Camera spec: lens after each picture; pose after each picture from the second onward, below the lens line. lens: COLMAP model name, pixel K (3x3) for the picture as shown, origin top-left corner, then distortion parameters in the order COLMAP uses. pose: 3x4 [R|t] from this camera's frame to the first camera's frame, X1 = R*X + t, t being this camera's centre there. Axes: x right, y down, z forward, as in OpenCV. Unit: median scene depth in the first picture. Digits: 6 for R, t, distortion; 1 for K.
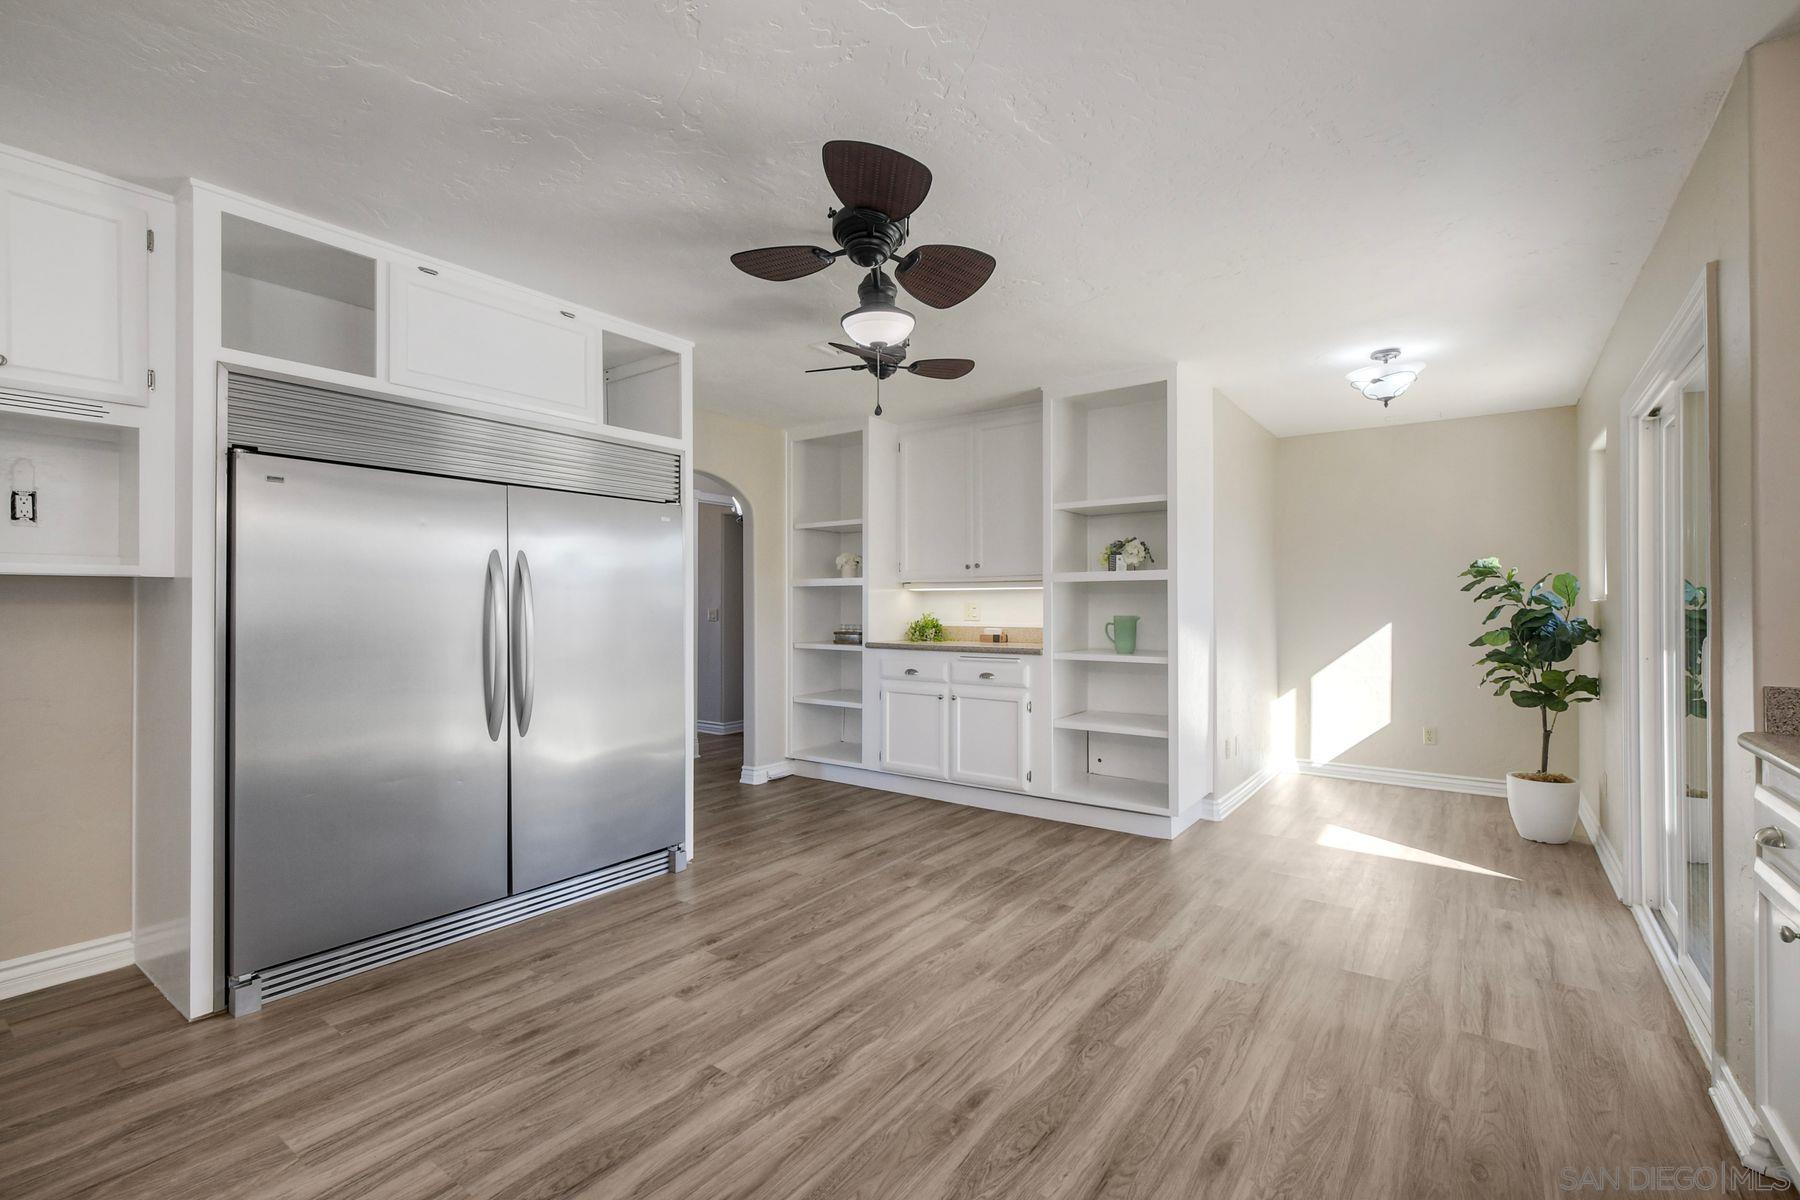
lens RADIAL K [[807.7, 0, 908.1], [0, 807.7, 625.5], [0, 0, 1]] dist [0.003751, 0.000231]
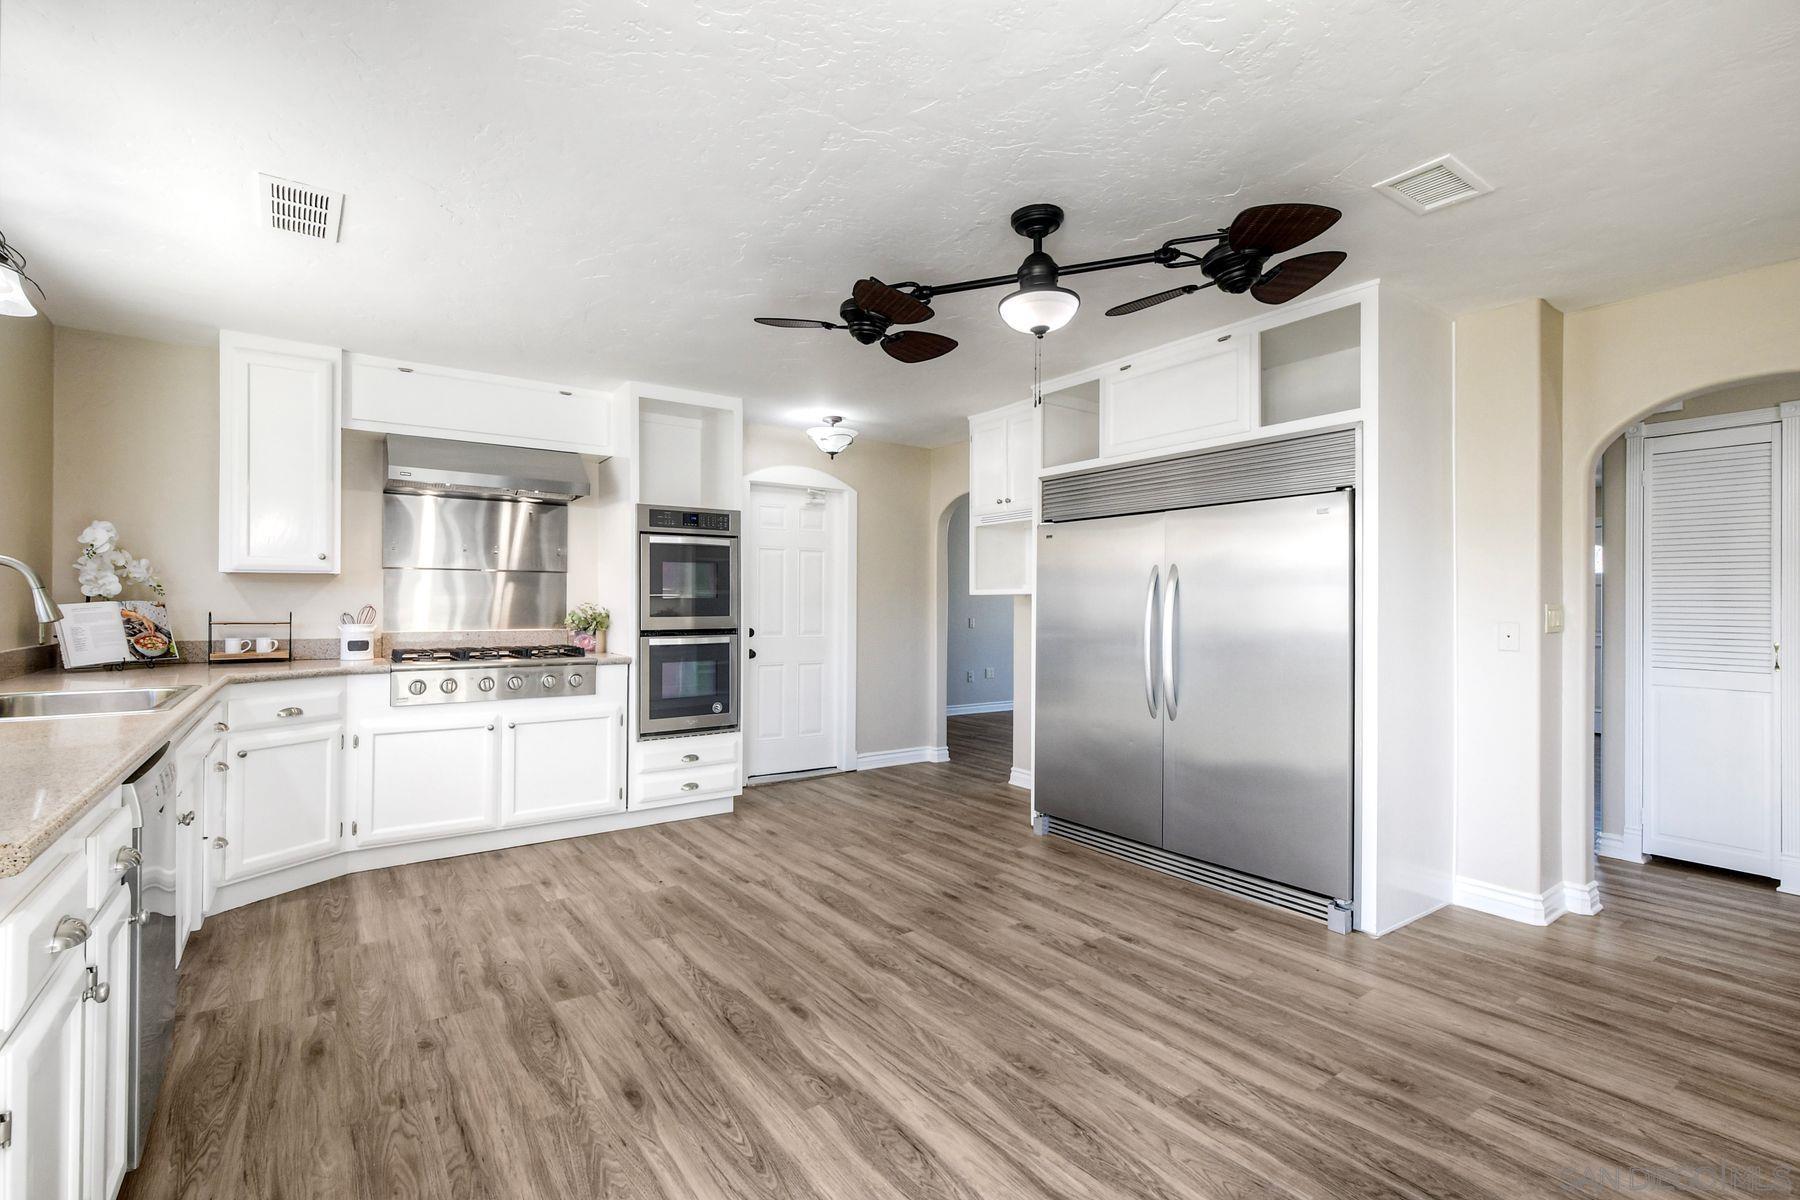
lens RADIAL K [[807.7, 0, 874.4], [0, 807.7, 596.5], [0, 0, 1]] dist [0.003751, 0.000231]
pose [[-0.346773, -0.013381, -0.937854, 0.828501], [-0.029868, 0.999549, -0.003218, -0.026591], [0.937473, 0.026896, -0.347017, 1.047480]]
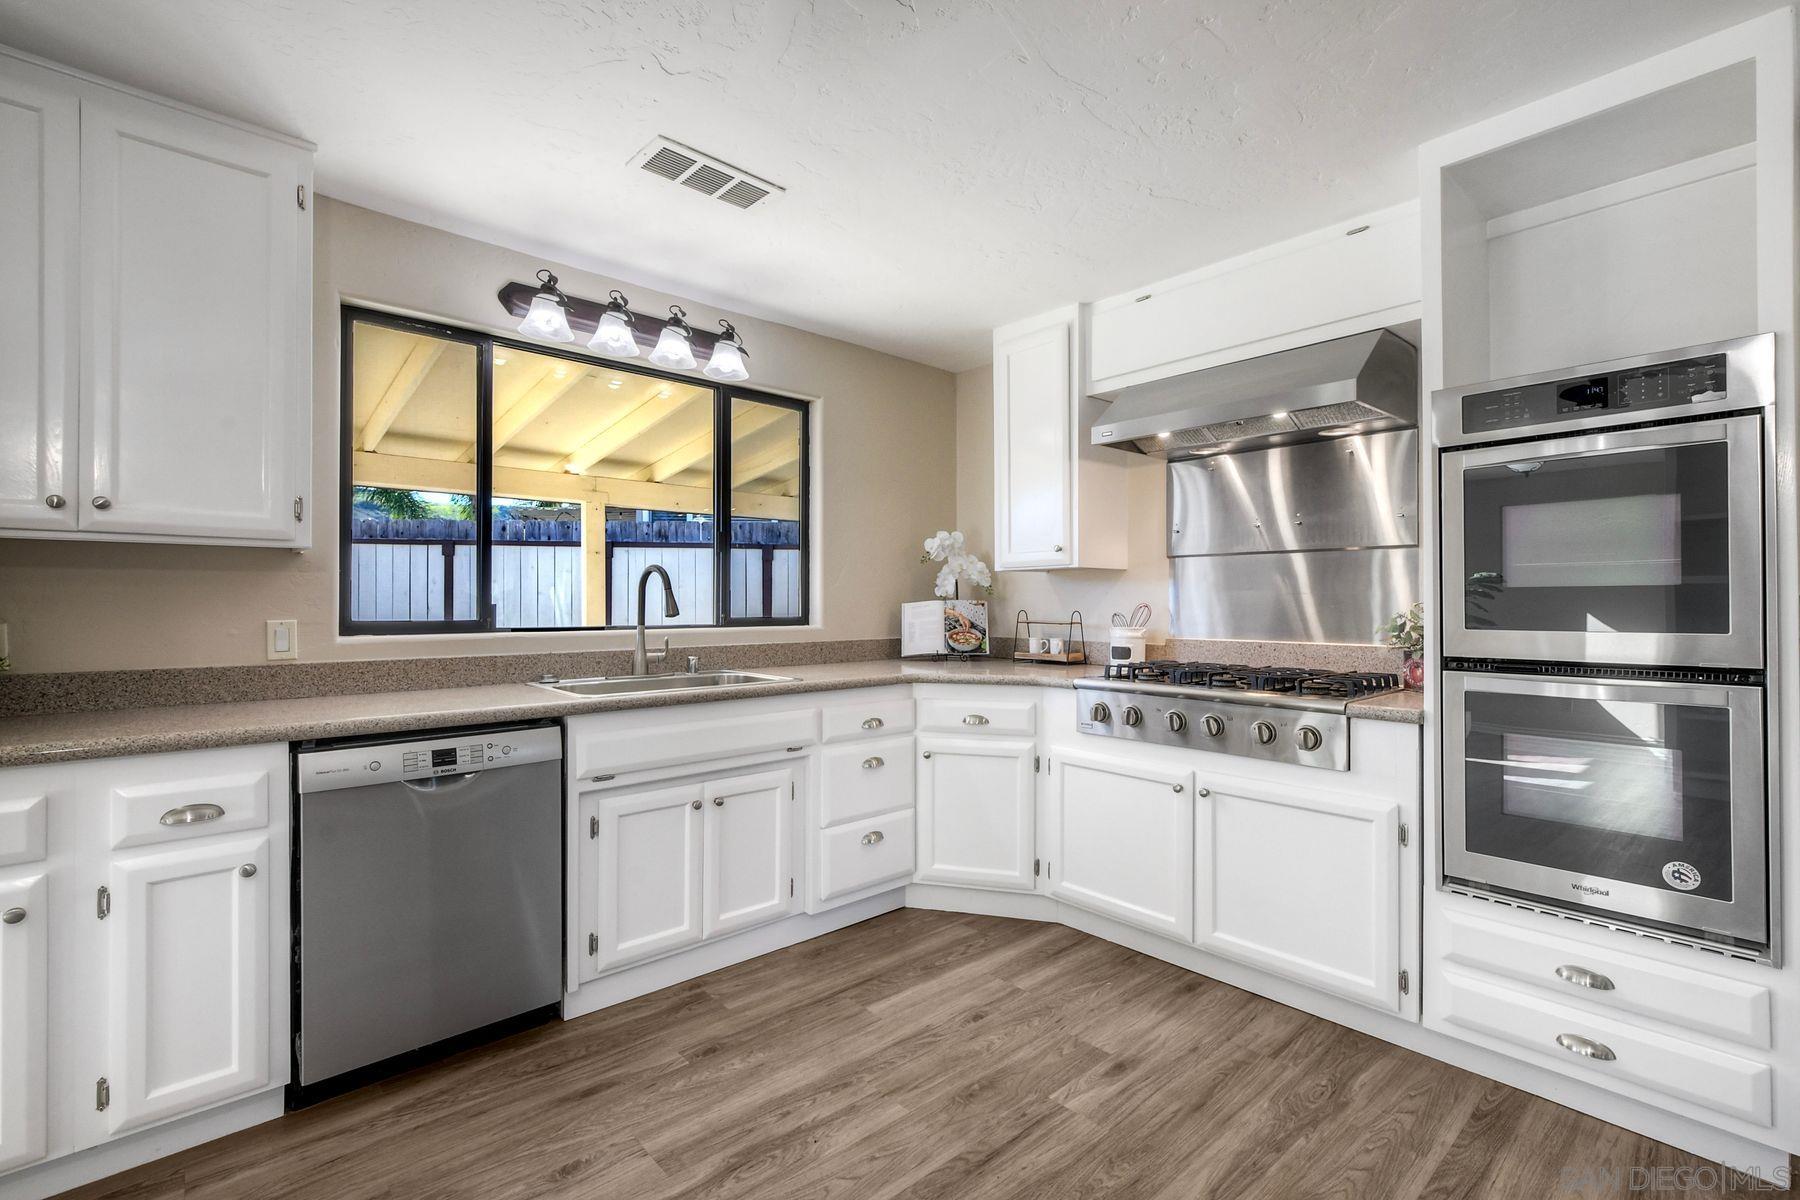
lens RADIAL K [[807.7, 0, 906.3], [0, 807.7, 598.0], [0, 0, 1]] dist [0.003751, 0.000231]
pose [[-0.978125, -0.001838, 0.208008, -0.139277], [0.003139, 0.999717, 0.023595, -0.025606], [-0.207993, 0.023732, -0.977842, 0.912770]]
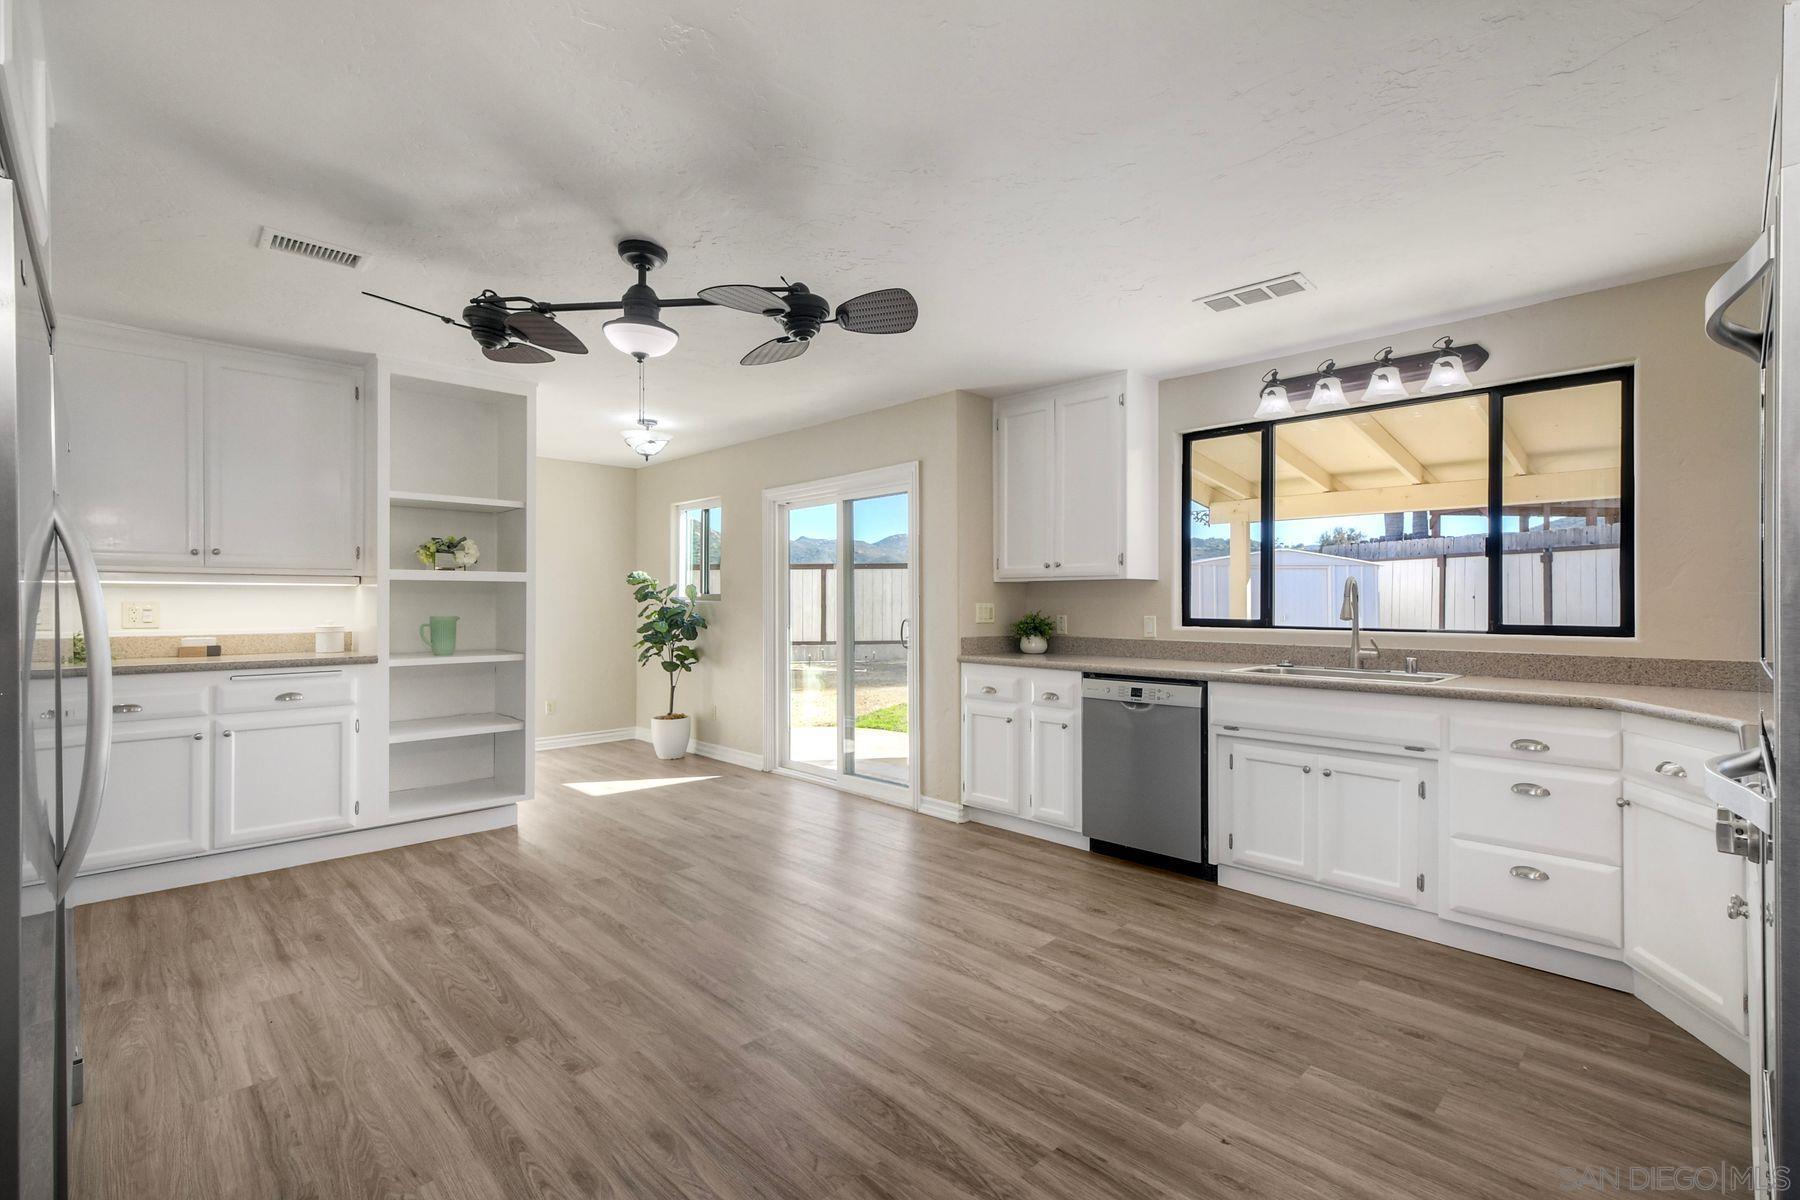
lens RADIAL K [[807.7, 0, 921.6], [0, 807.7, 602.8], [0, 0, 1]] dist [0.003751, 0.000231]
pose [[0.145871, 0.000200, 0.989304, -0.925064], [0.023523, 0.999717, -0.003671, -0.015605], [-0.989024, 0.023807, 0.145825, 0.446571]]
